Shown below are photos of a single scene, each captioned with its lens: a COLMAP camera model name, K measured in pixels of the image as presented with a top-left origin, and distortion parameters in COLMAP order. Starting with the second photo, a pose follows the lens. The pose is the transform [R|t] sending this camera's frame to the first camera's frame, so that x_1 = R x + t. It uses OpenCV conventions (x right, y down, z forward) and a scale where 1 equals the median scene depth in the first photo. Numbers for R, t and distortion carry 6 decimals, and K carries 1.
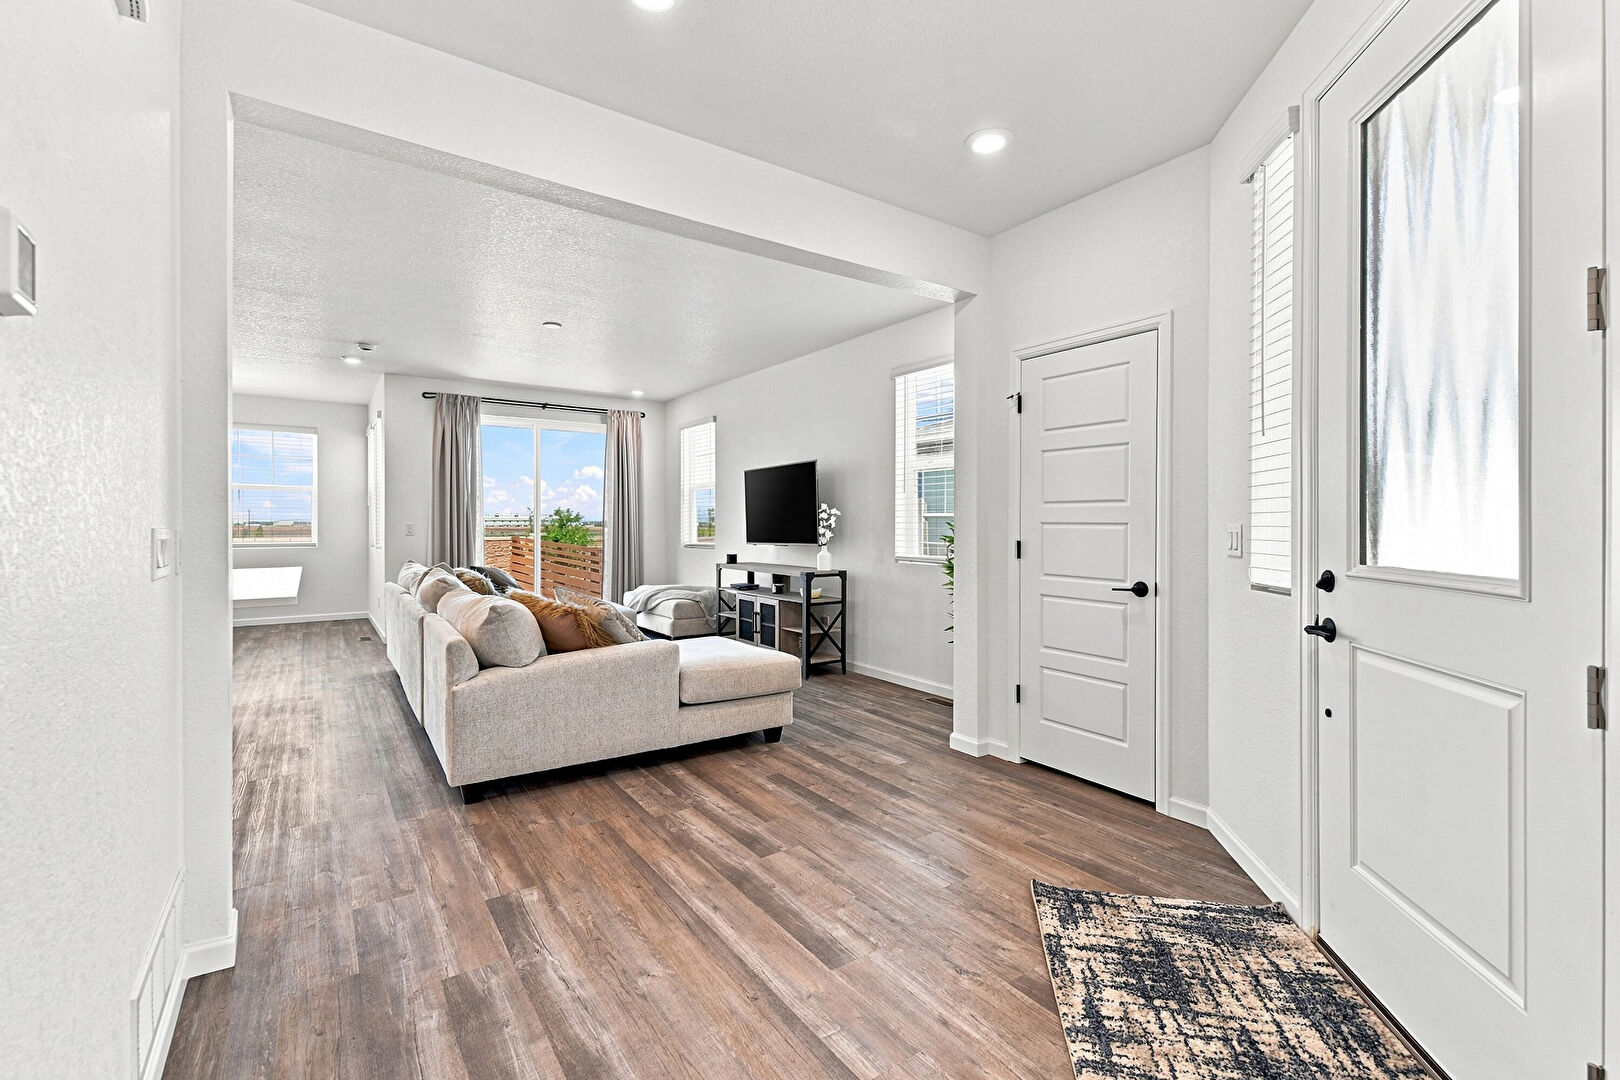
lens RADIAL K [[675.3, 0, 810.4], [0, 675.3, 525.8], [0, 0, 1]] dist [-0.025221, -0.000128]
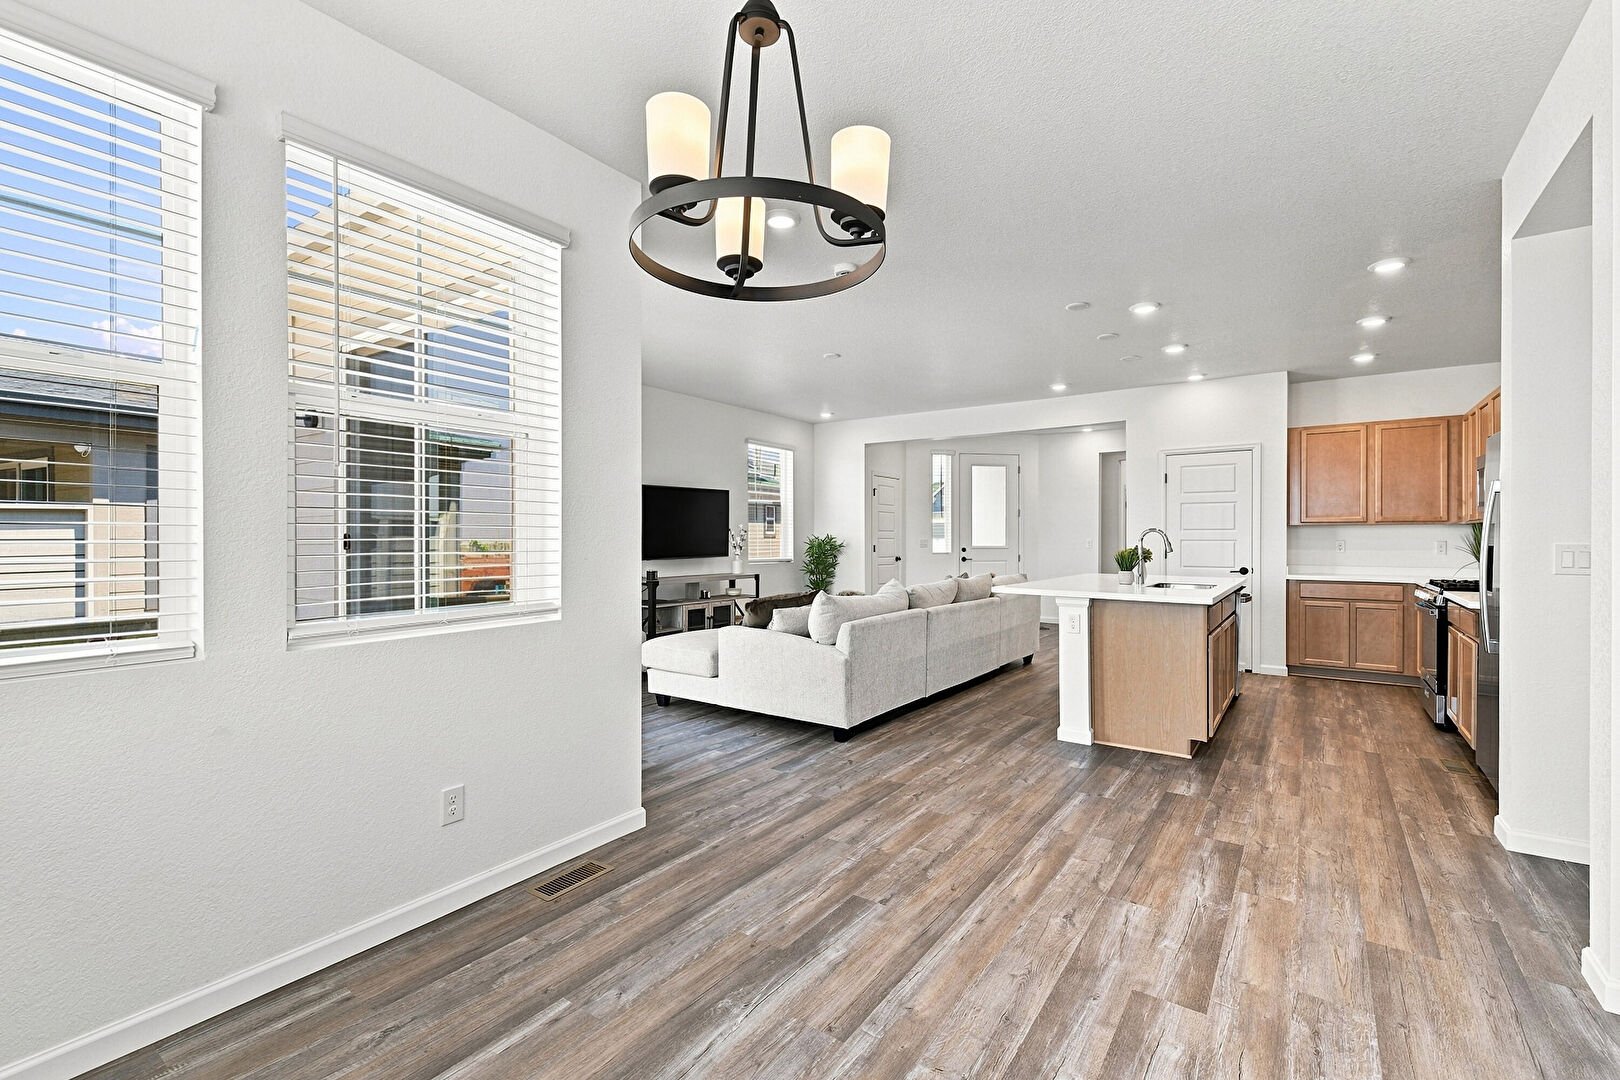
lens RADIAL K [[725.9, 0, 793.7], [0, 725.9, 542.1], [0, 0, 1]] dist [-0.011432, -0.000815]
pose [[-0.308285, -0.010514, 0.951236, -1.196556], [0.001145, 0.999934, 0.011423, -0.011533], [-0.951293, 0.004610, -0.308253, 1.150909]]
